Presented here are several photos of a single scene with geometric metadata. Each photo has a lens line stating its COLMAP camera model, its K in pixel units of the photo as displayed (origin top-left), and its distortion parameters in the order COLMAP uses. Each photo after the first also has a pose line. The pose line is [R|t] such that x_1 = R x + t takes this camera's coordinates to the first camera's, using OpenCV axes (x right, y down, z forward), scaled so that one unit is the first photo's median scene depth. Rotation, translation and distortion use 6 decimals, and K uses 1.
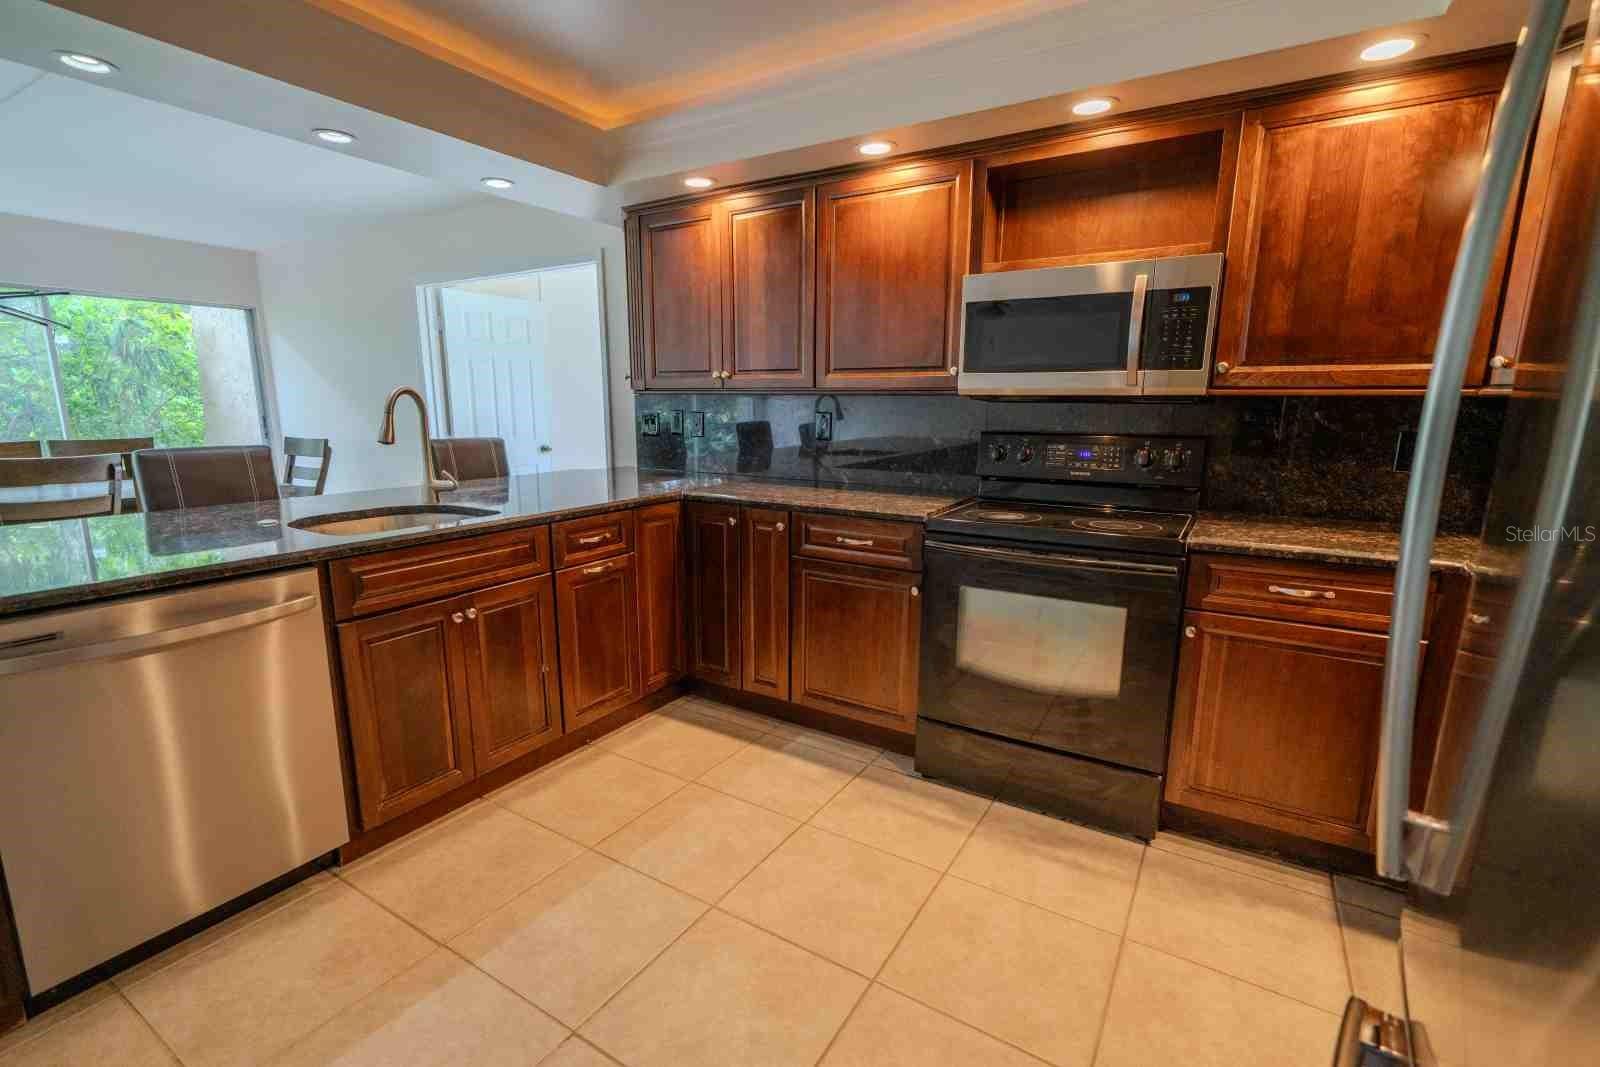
lens RADIAL K [[726.6, 0, 800.0], [0, 726.6, 533.5], [0, 0, 1]] dist [0.002158, 0.000098]
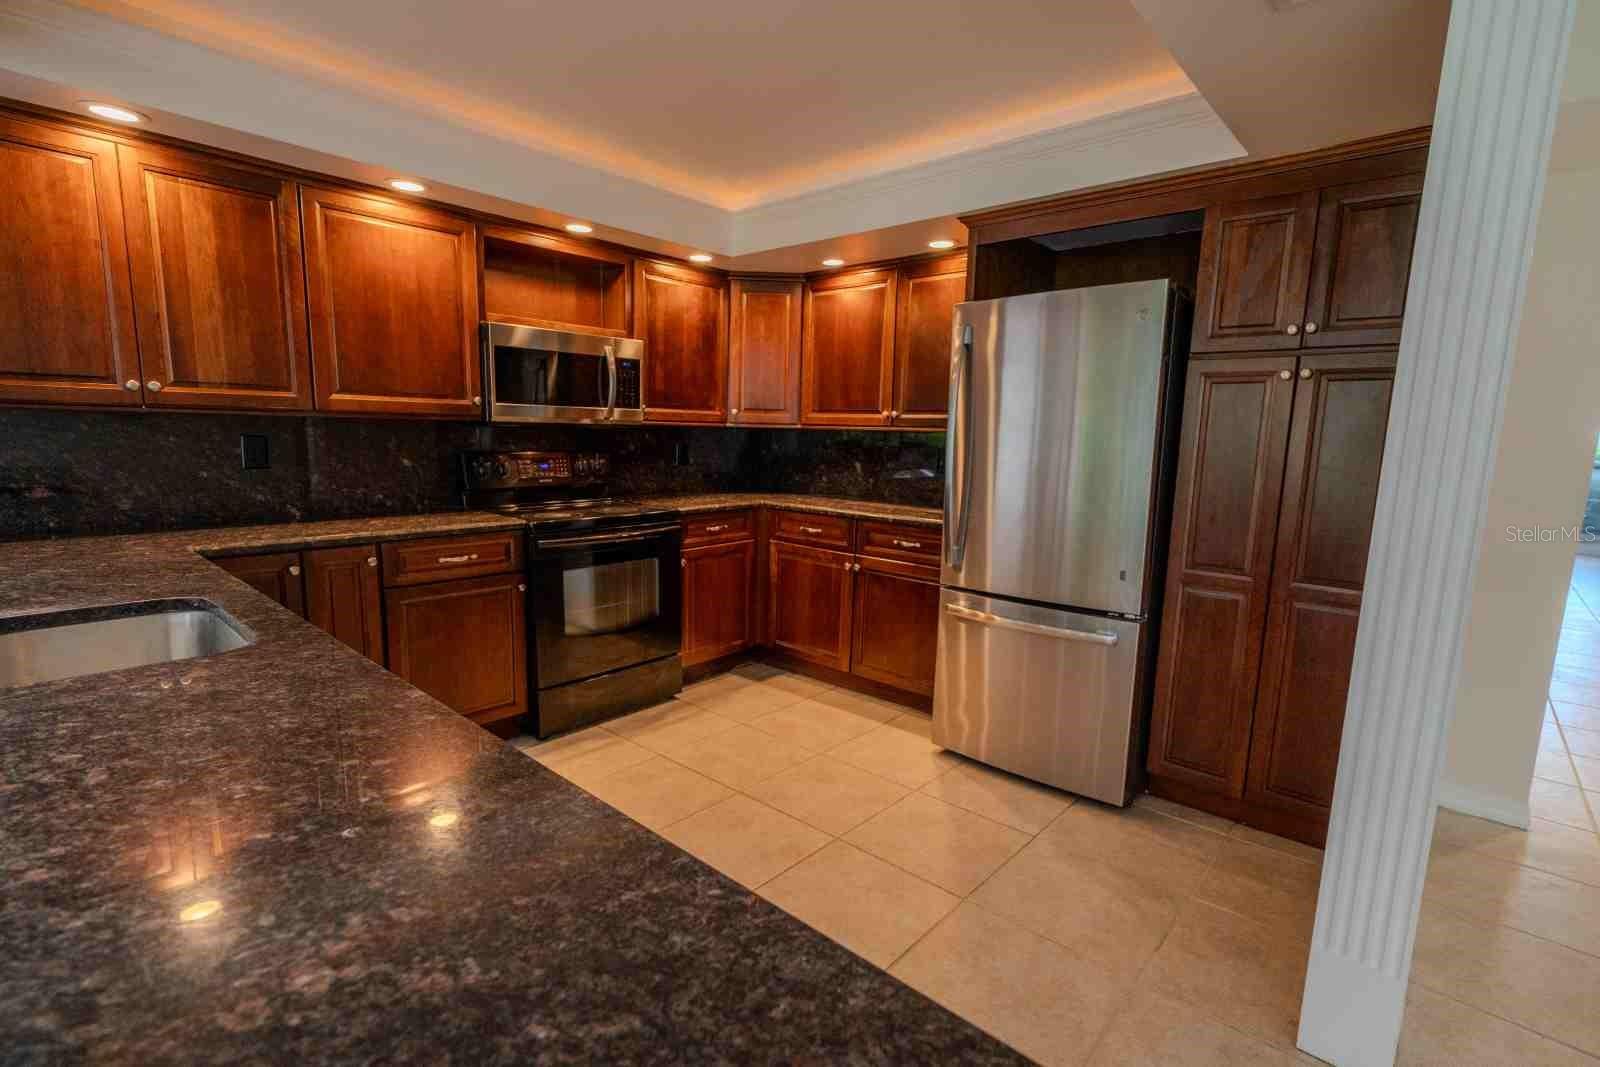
lens RADIAL K [[726.6, 0, 800.0], [0, 726.6, 533.5], [0, 0, 1]] dist [0.002158, 0.000098]
pose [[0.174021, -0.136487, 0.975237, -0.902997], [0.163779, 0.980567, 0.108008, -0.059440], [-0.971027, 0.140927, 0.192993, 0.325704]]
